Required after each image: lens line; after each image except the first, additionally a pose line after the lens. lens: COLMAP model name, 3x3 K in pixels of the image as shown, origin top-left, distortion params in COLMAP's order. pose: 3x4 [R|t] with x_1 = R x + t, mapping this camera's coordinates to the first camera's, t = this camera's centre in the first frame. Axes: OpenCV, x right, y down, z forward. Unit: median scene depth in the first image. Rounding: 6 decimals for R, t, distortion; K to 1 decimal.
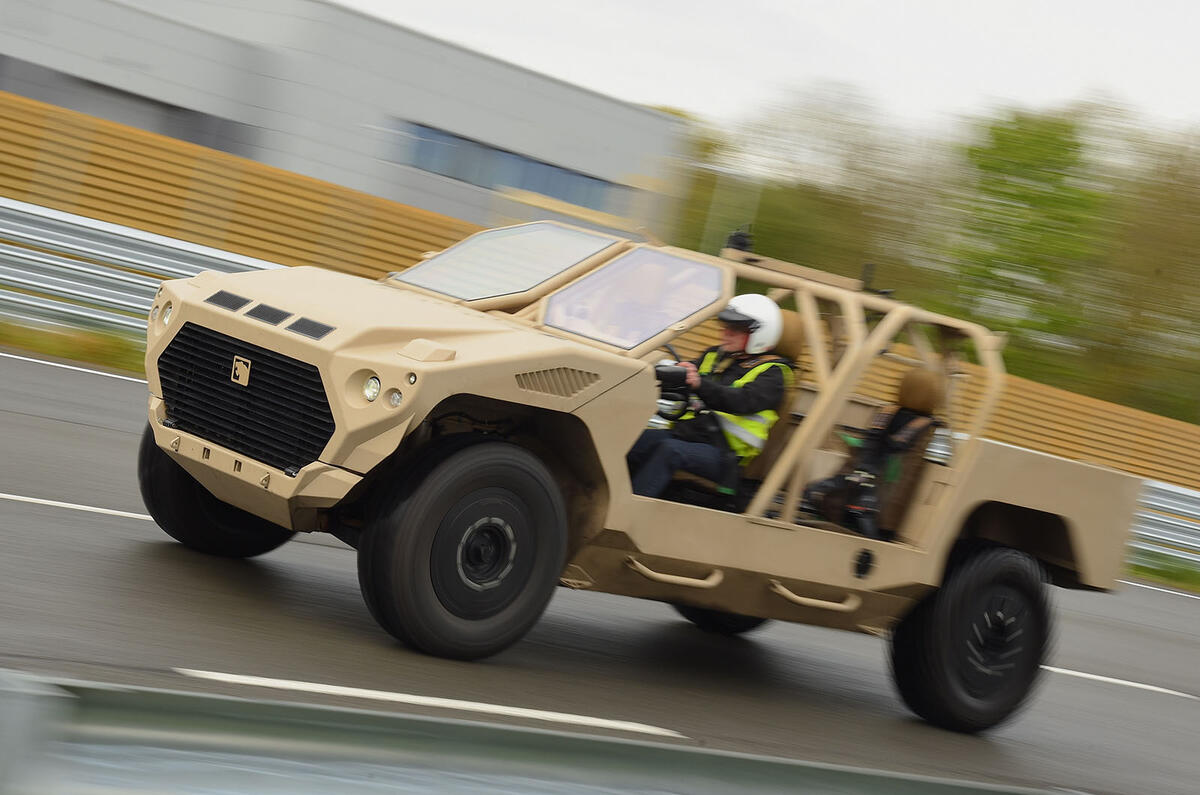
lens RADIAL K [[2286.1, 0, 599.8], [0, 2286.1, 397.4], [0, 0, 1]] dist [-0.092299, 0.000000]
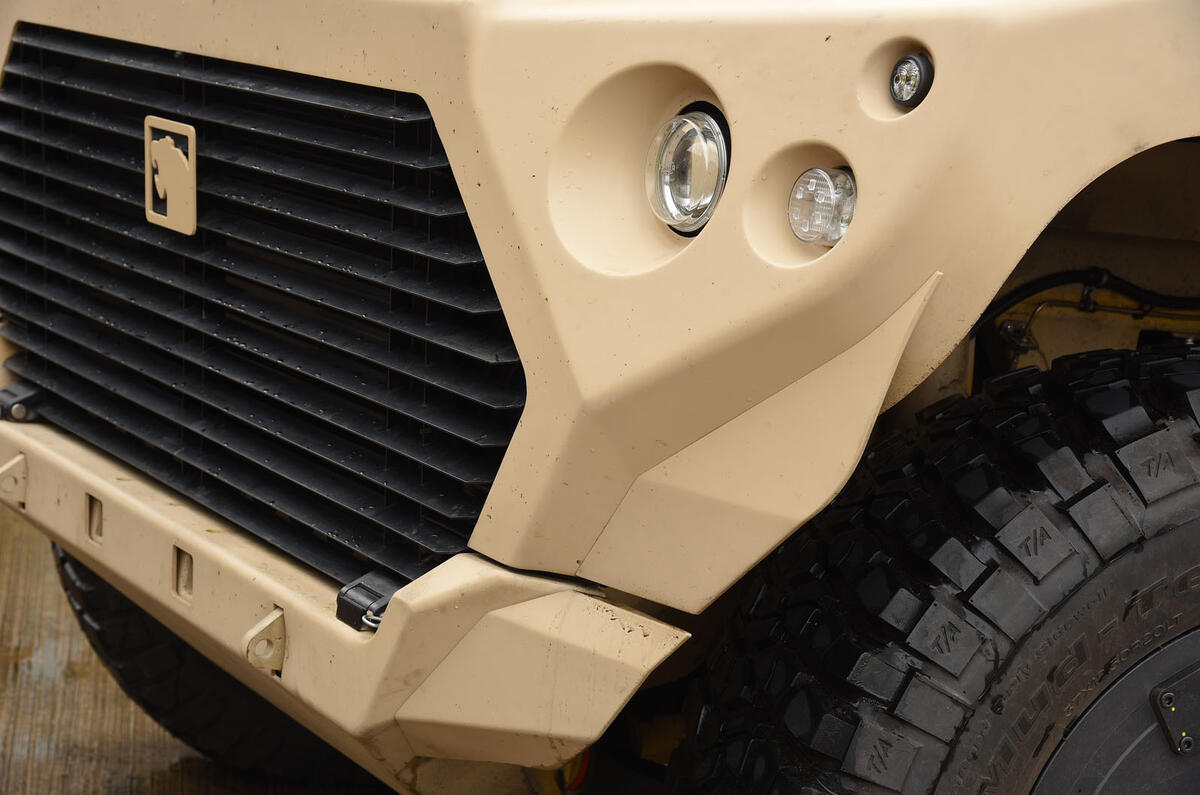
lens RADIAL K [[2415.4, 0, 599.6], [0, 2415.4, 396.9], [0, 0, 1]] dist [0.362643, 0.000000]
pose [[0.981608, -0.079035, -0.173779, -0.072658], [0.085493, 0.995887, 0.029988, 0.008281], [0.170694, -0.044293, 0.984328, 0.787019]]
